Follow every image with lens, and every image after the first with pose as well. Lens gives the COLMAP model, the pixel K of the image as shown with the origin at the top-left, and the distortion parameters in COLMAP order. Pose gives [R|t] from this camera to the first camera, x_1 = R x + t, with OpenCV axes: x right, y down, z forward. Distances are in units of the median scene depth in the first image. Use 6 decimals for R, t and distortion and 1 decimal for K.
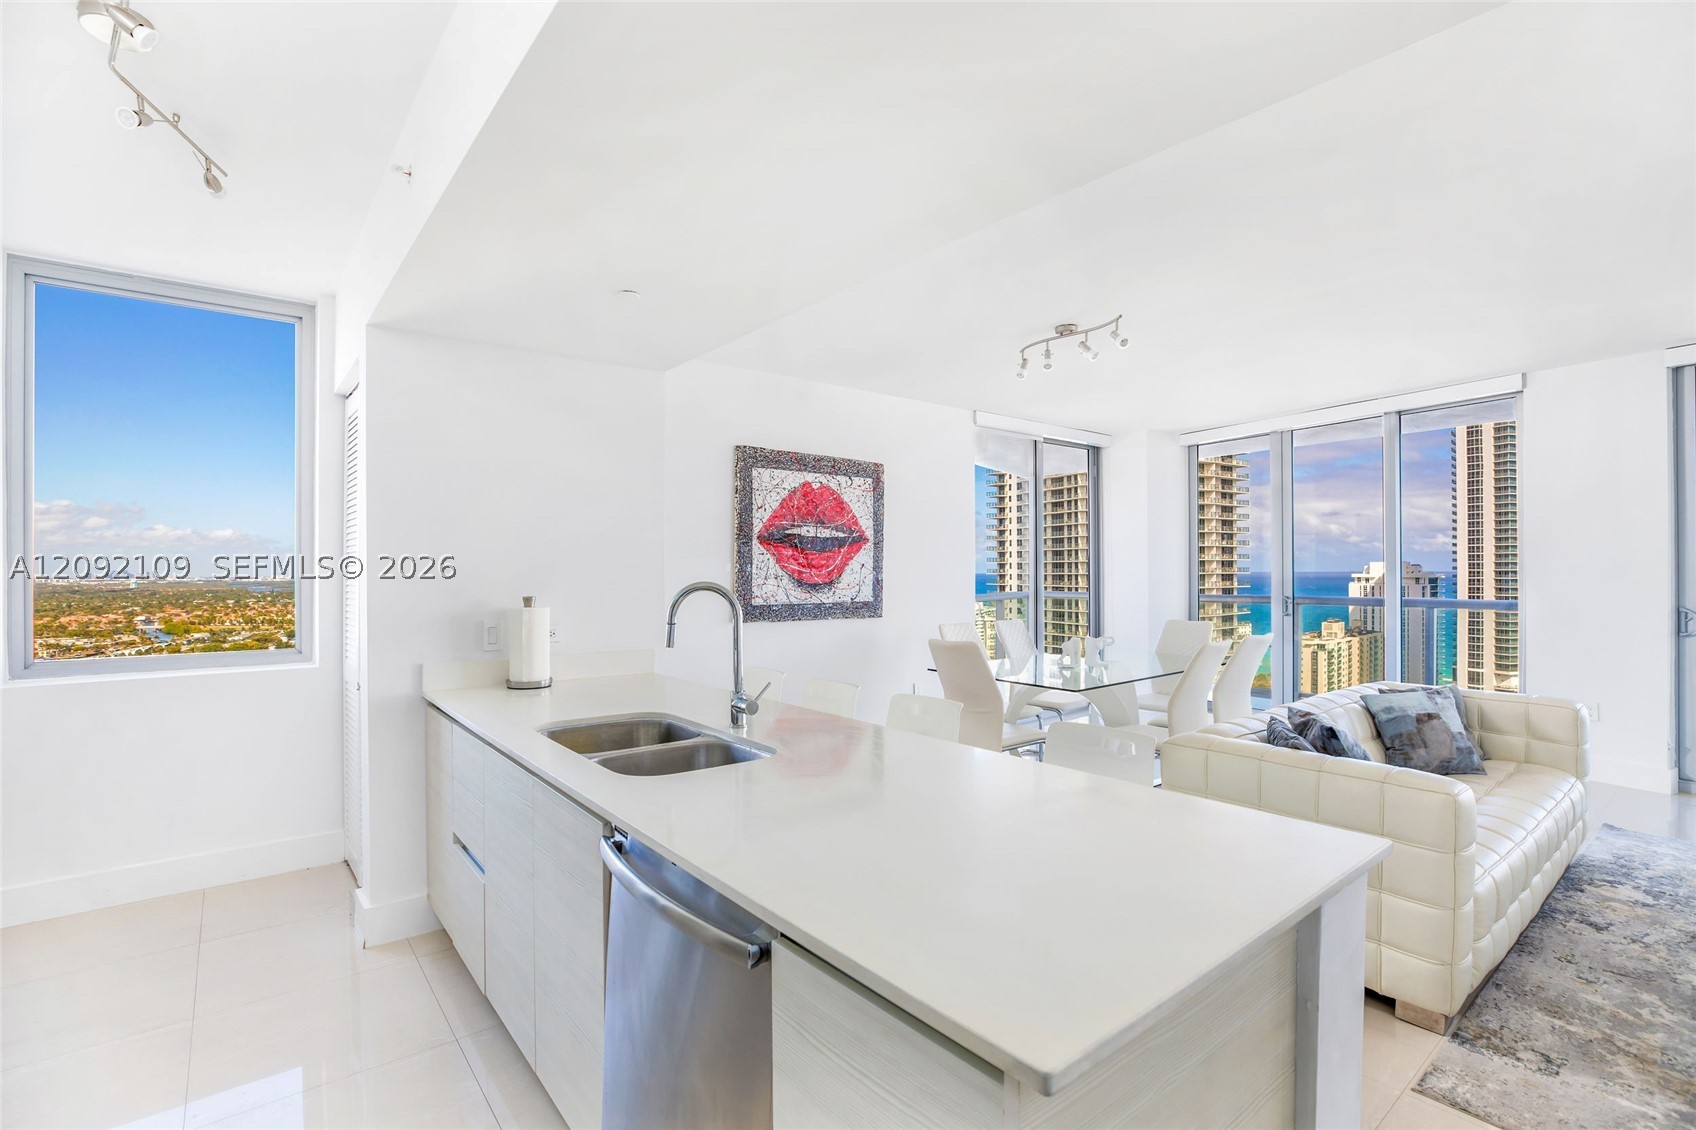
lens RADIAL K [[791.8, 0, 856.2], [0, 791.8, 568.2], [0, 0, 1]] dist [-0.042227, 0.012781]
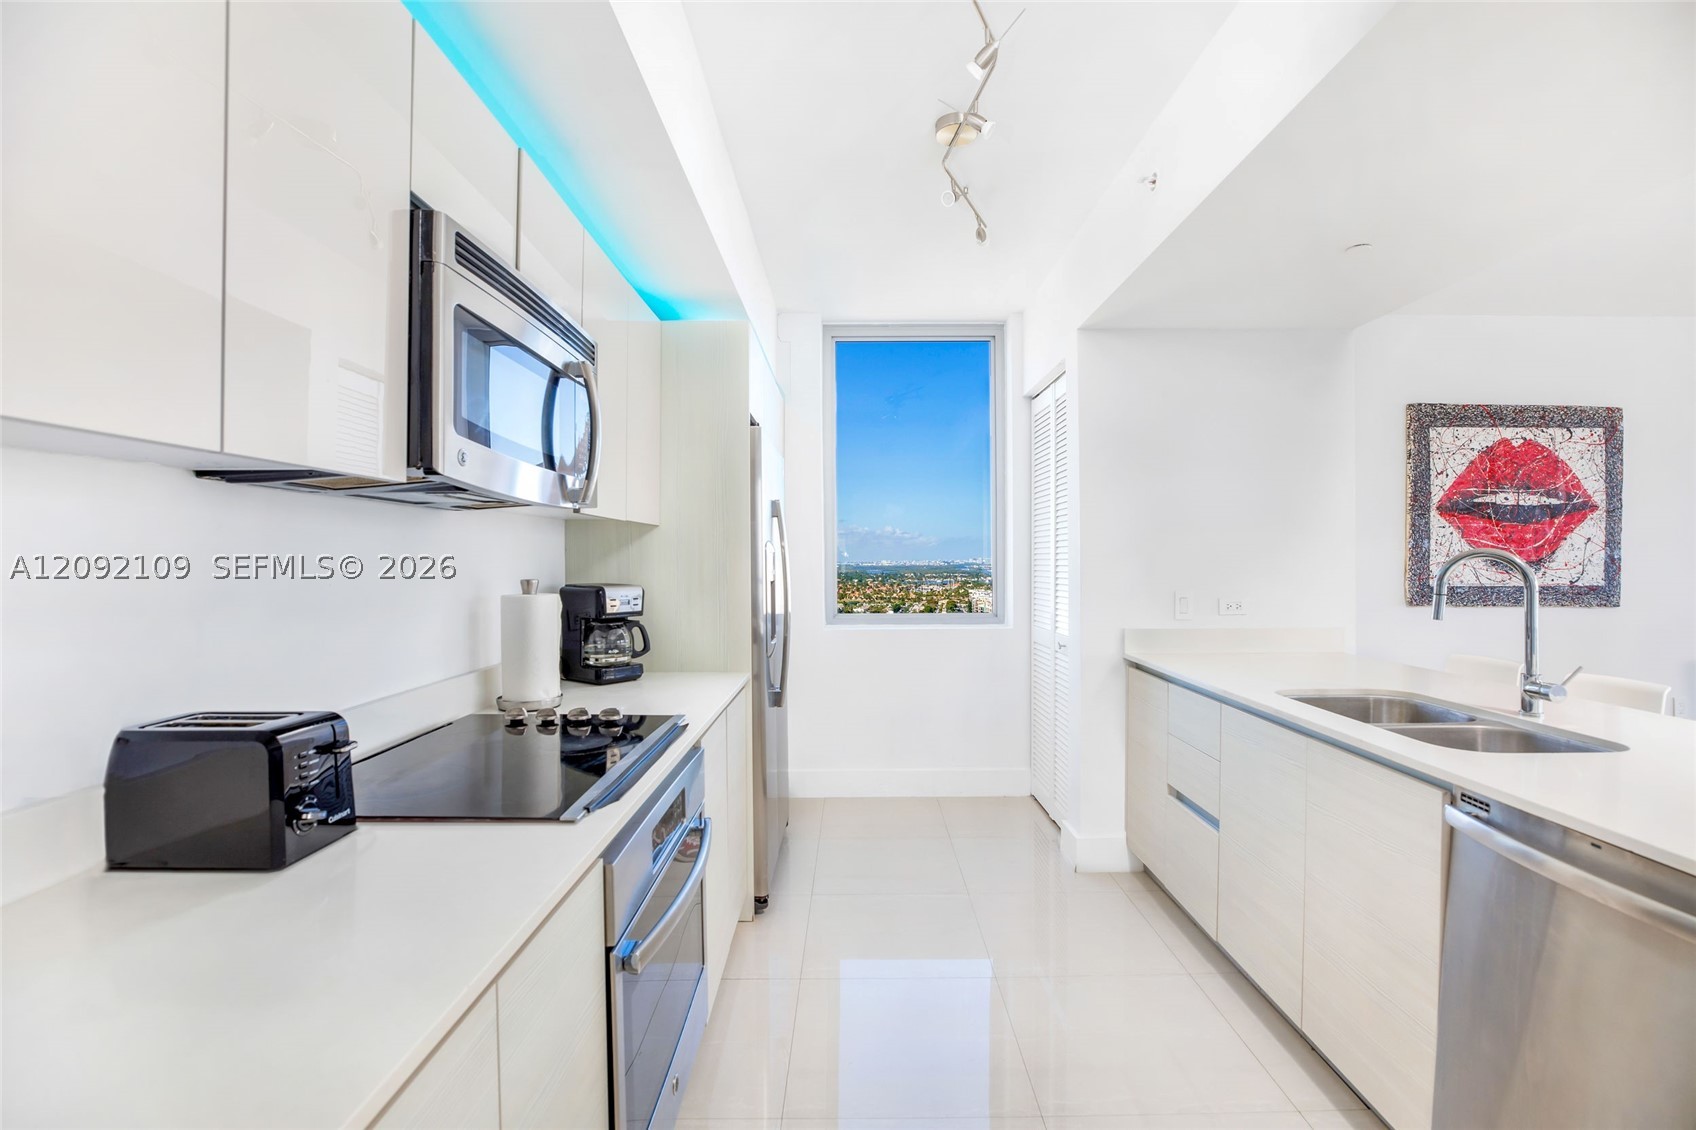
lens RADIAL K [[791.8, 0, 853.2], [0, 791.8, 560.2], [0, 0, 1]] dist [-0.042227, 0.012781]
pose [[0.777077, 0.001086, -0.629405, -0.081069], [0.004337, 0.999966, 0.007081, 0.008679], [0.629391, -0.008232, 0.777046, -0.055111]]
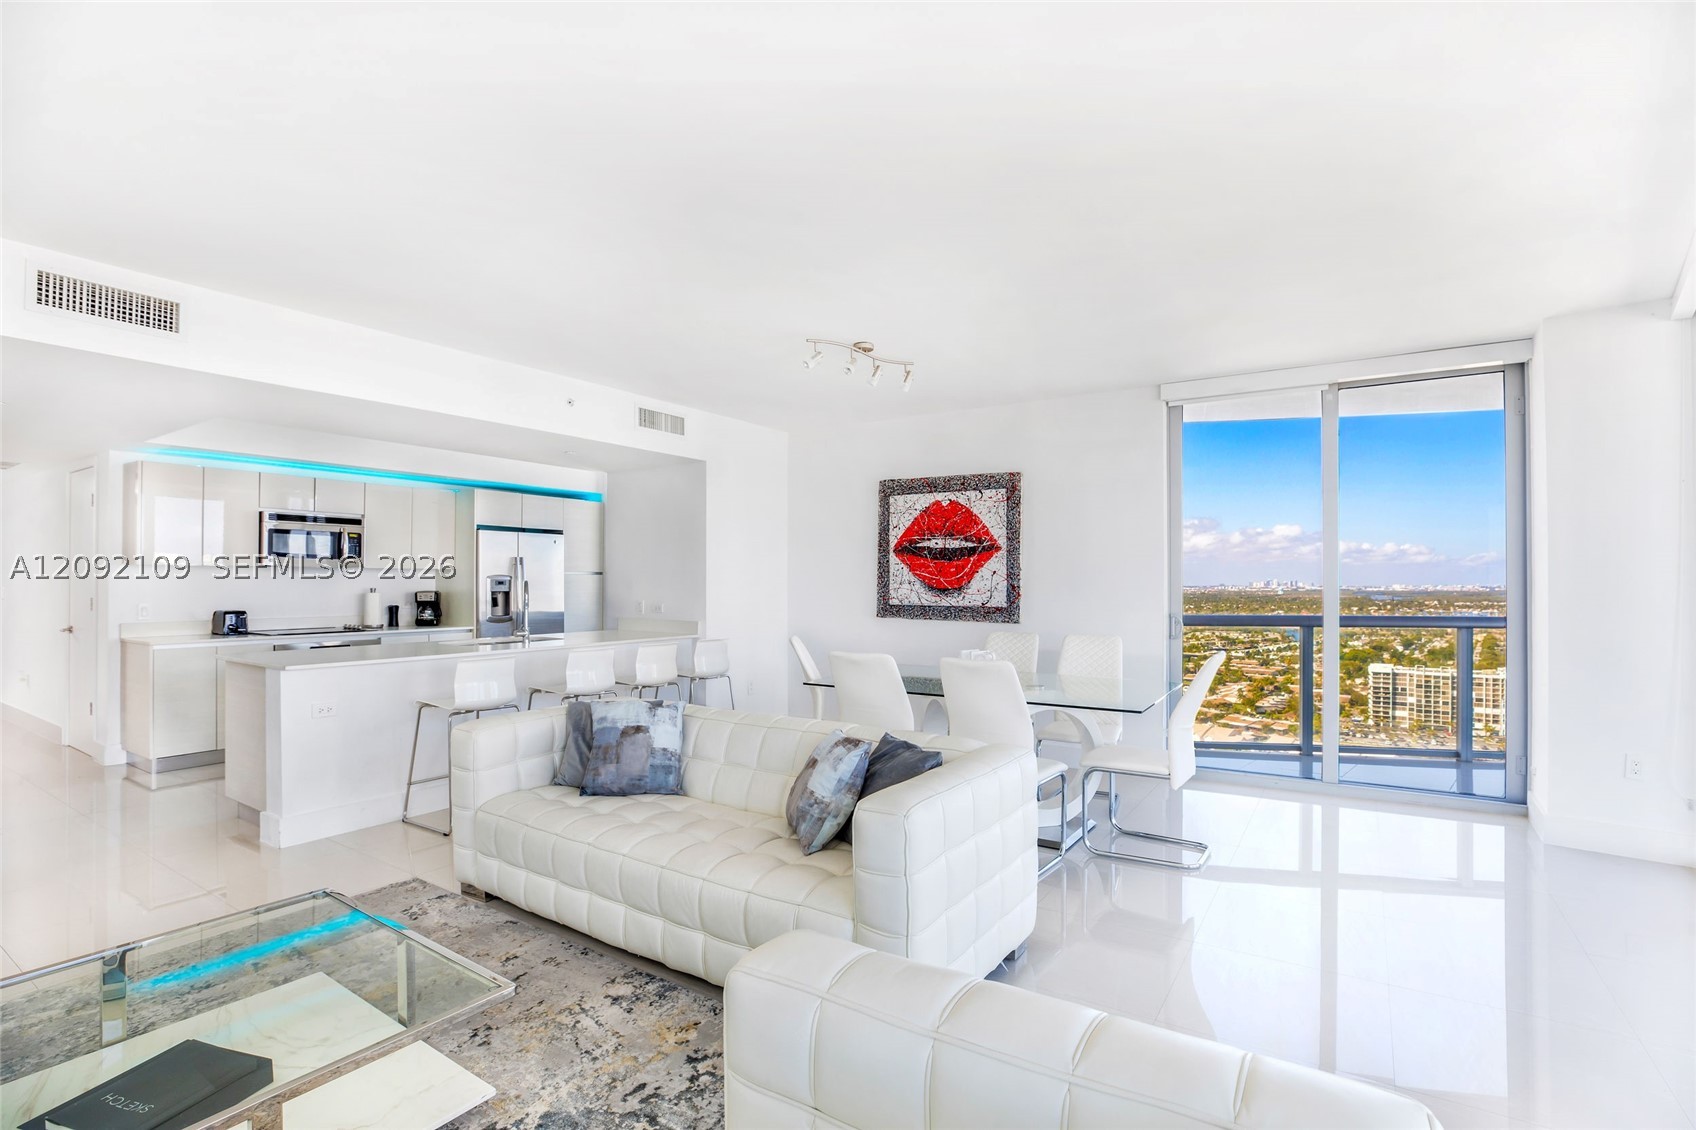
lens RADIAL K [[791.8, 0, 859.7], [0, 791.8, 560.5], [0, 0, 1]] dist [-0.042227, 0.012781]
pose [[0.305240, -0.021310, -0.952037, 0.993816], [0.000132, 0.999751, -0.022336, 0.004329], [0.952275, 0.006692, 0.305167, 0.527891]]
